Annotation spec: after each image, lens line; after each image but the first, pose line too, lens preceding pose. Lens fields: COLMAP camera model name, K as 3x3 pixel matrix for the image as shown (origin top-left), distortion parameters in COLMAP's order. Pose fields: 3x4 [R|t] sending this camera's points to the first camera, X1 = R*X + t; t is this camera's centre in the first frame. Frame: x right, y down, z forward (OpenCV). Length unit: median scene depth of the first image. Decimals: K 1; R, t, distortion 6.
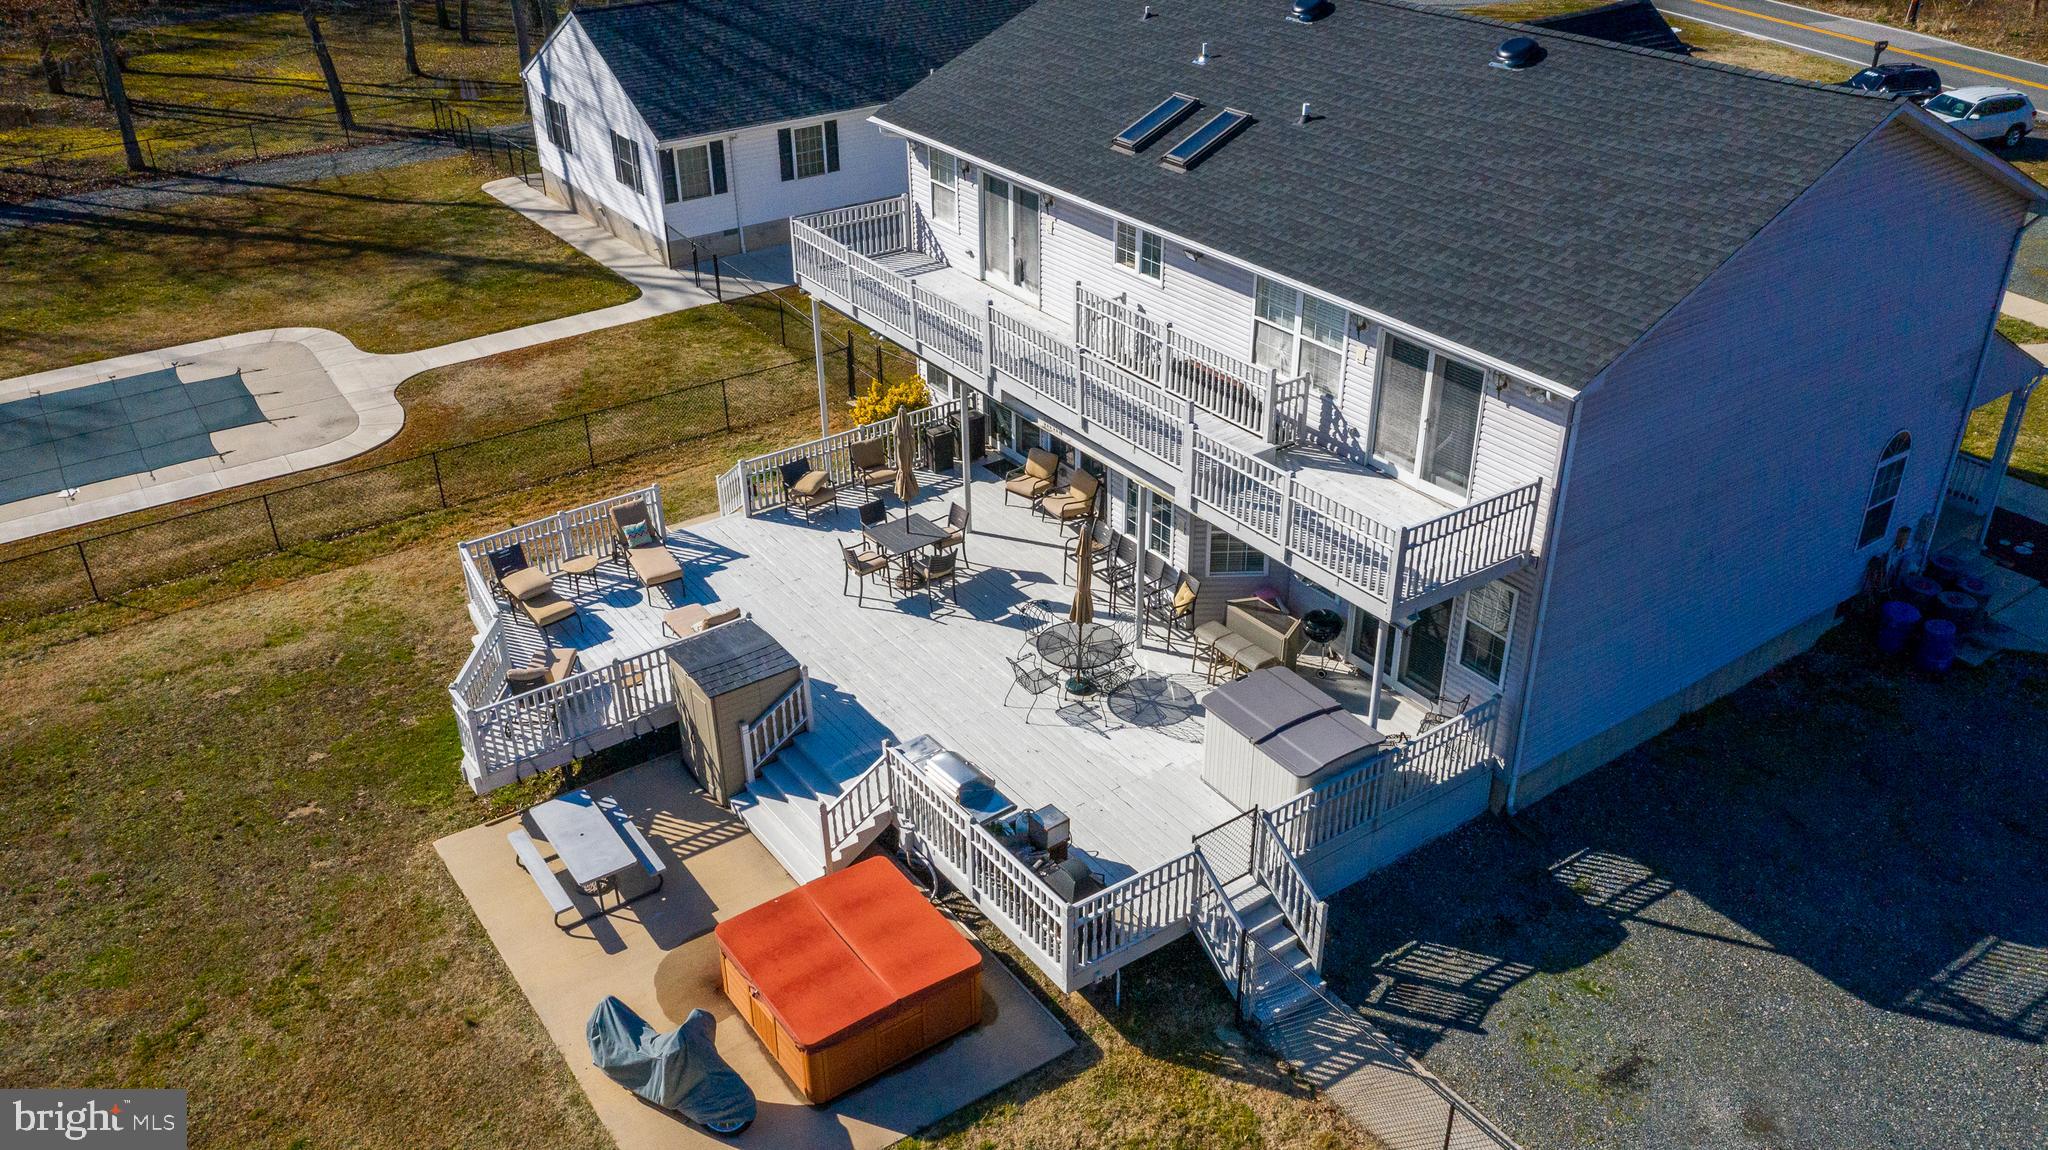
lens RADIAL K [[1629.0, 0, 1014.1], [0, 1629.0, 568.7], [0, 0, 1]] dist [-0.005023, 0.001727]
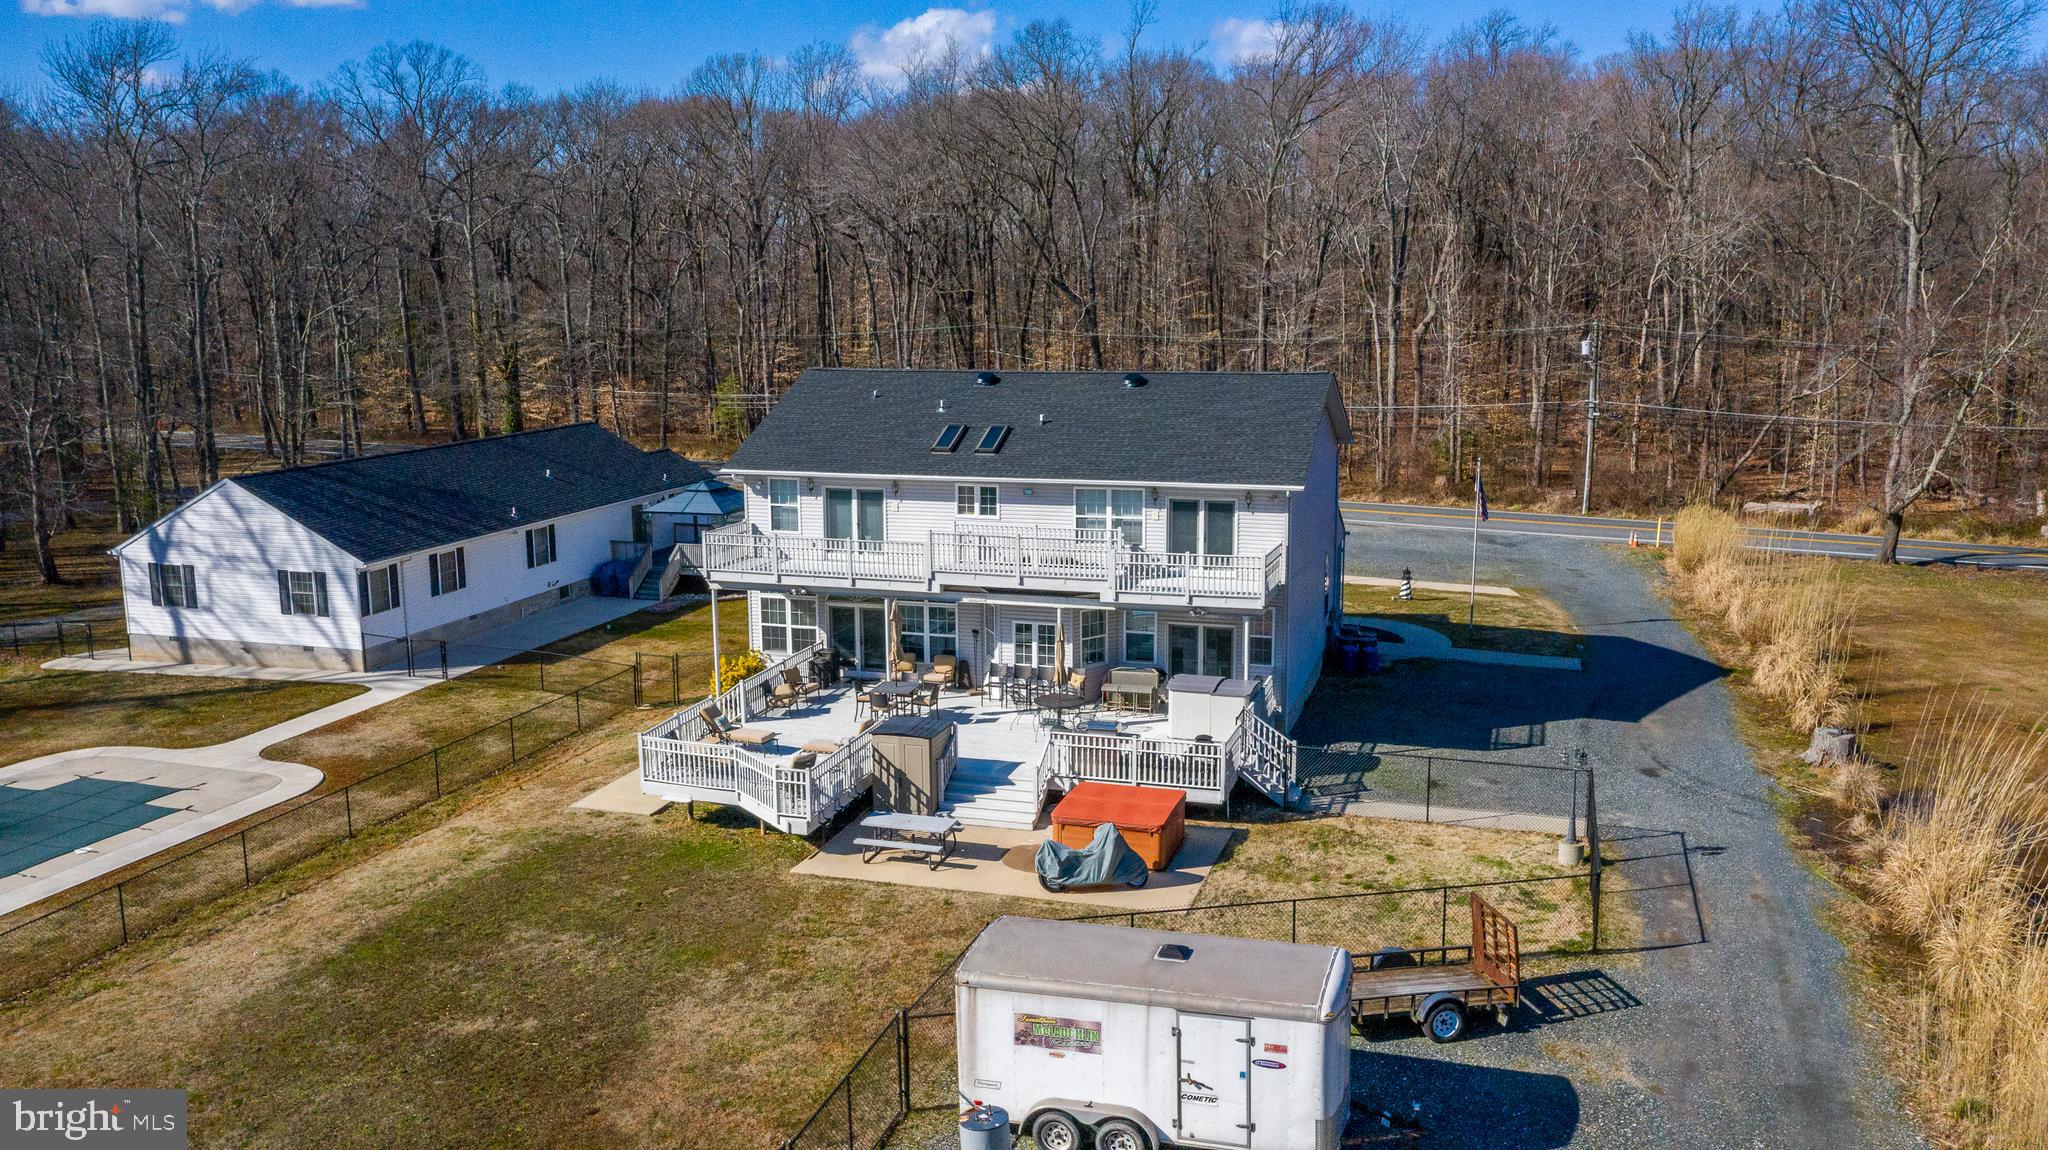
lens RADIAL K [[1633.0, 0, 1023.6], [0, 1633.0, 580.8], [0, 0, 1]] dist [-0.012658, 0.005270]
pose [[0.790318, -0.104524, 0.603716, -0.824188], [0.299820, 0.925283, -0.232293, 0.259202], [-0.534327, 0.364591, 0.762606, -0.260897]]
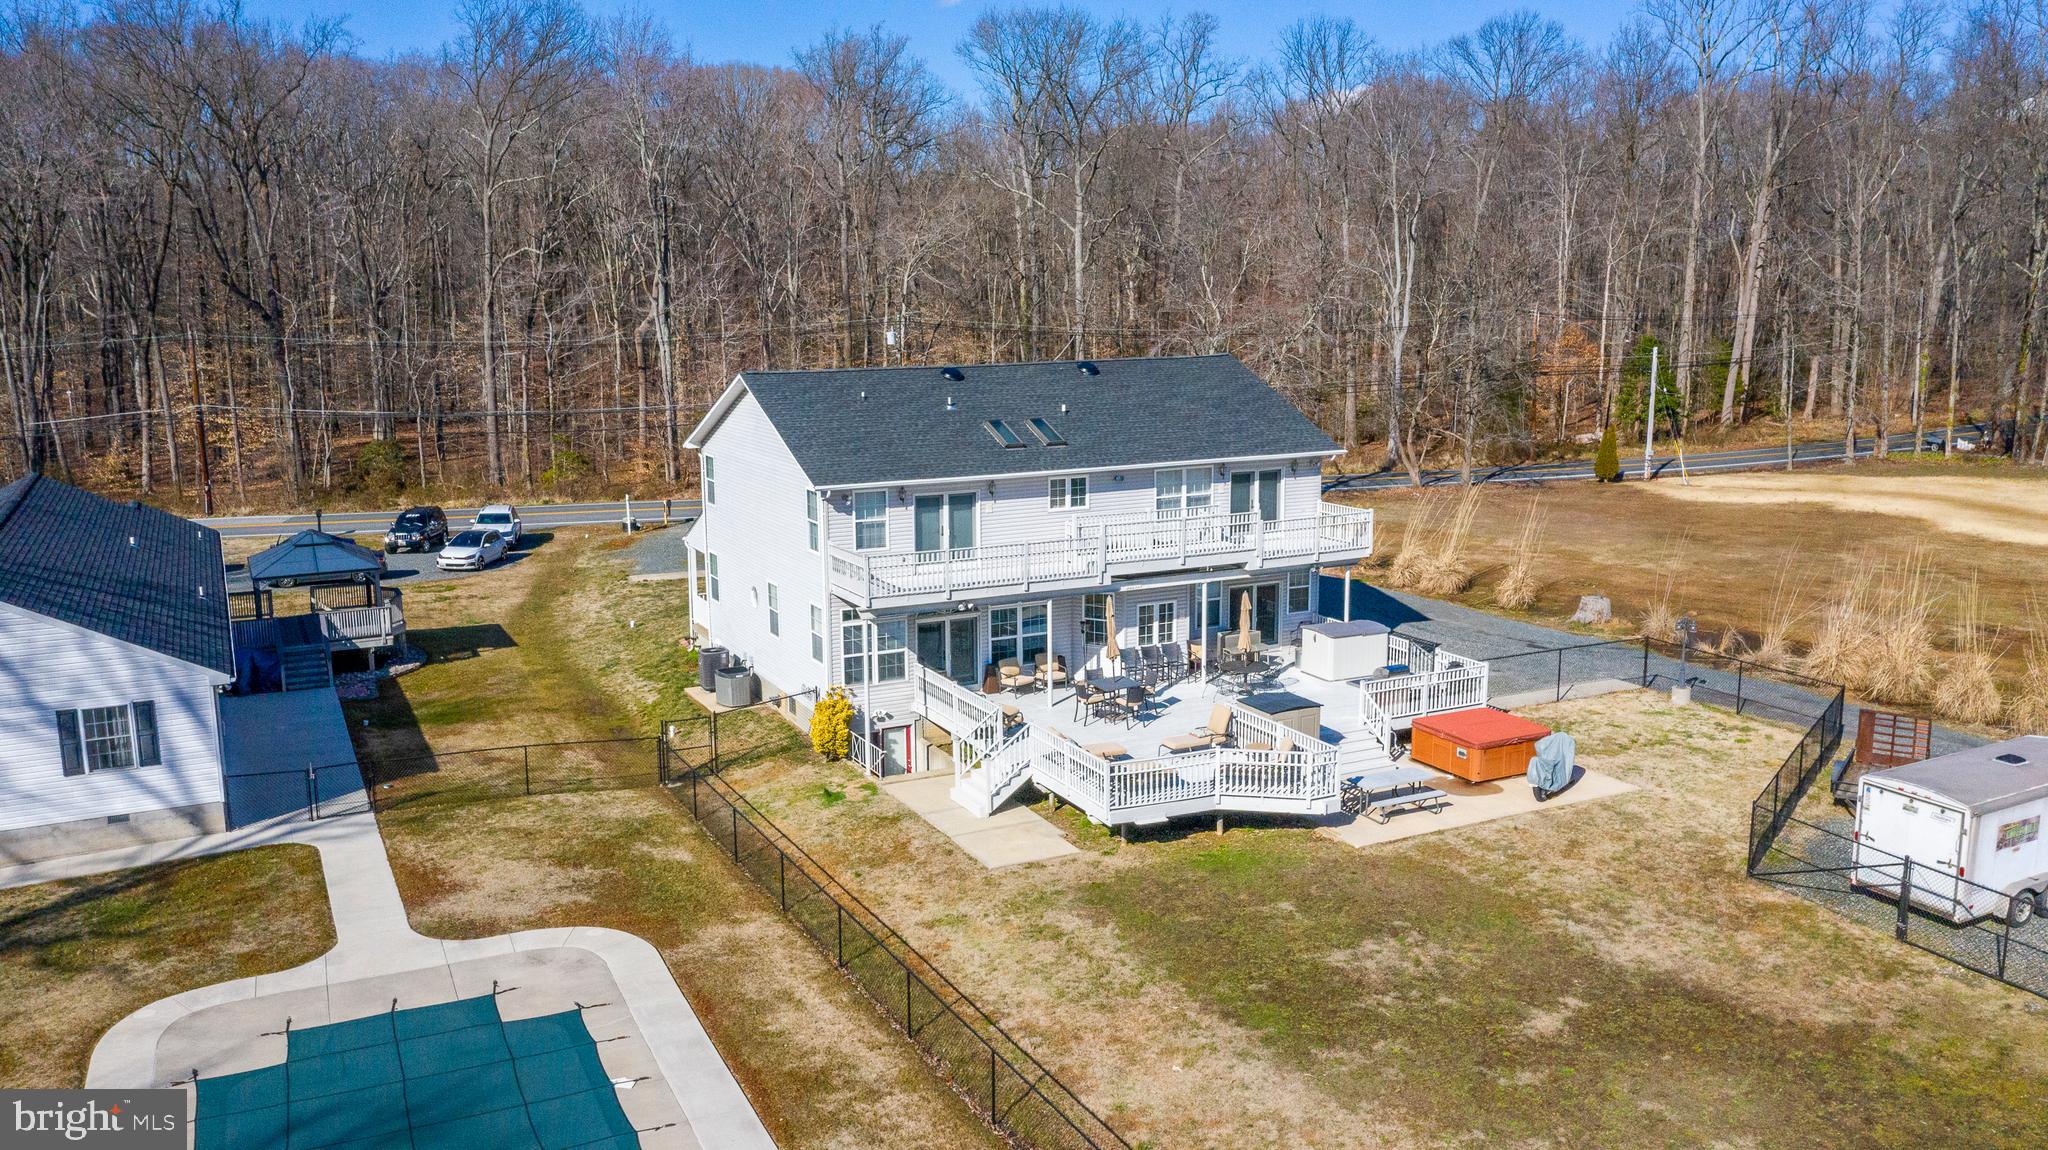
lens RADIAL K [[1633.0, 0, 1023.6], [0, 1633.0, 580.8], [0, 0, 1]] dist [-0.012658, 0.005270]
pose [[0.142944, -0.172761, 0.974536, -1.429493], [0.493501, 0.865954, 0.081126, -0.249199], [-0.857919, 0.469338, 0.209040, 0.652747]]
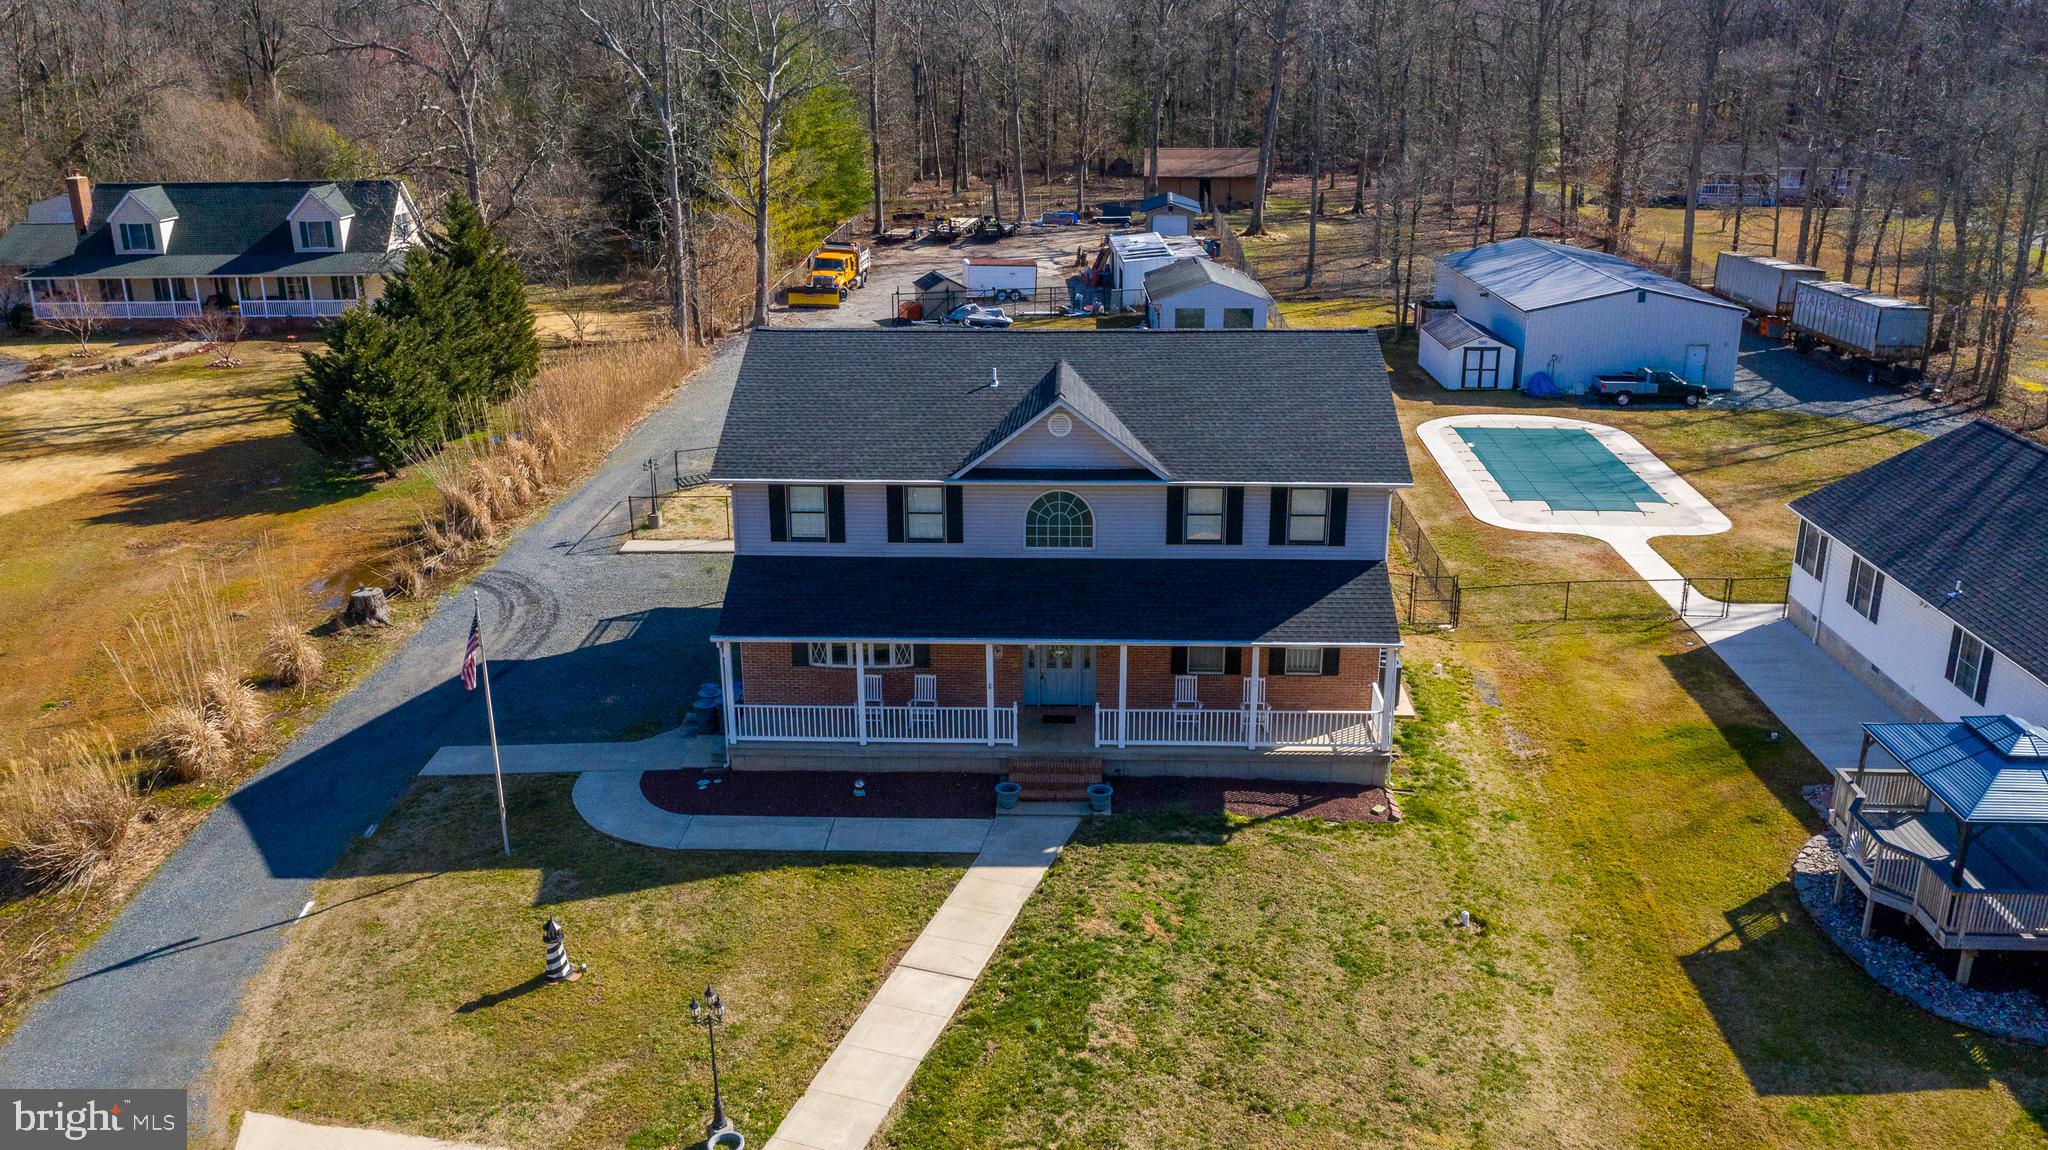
lens RADIAL K [[1621.8, 0, 1023.6], [0, 1621.8, 578.1], [0, 0, 1]] dist [-0.014848, 0.005705]
pose [[-0.605356, 0.271021, -0.748392, 1.405059], [-0.380677, 0.727157, 0.571251, -0.972451], [0.699020, 0.630706, -0.337018, 1.522492]]
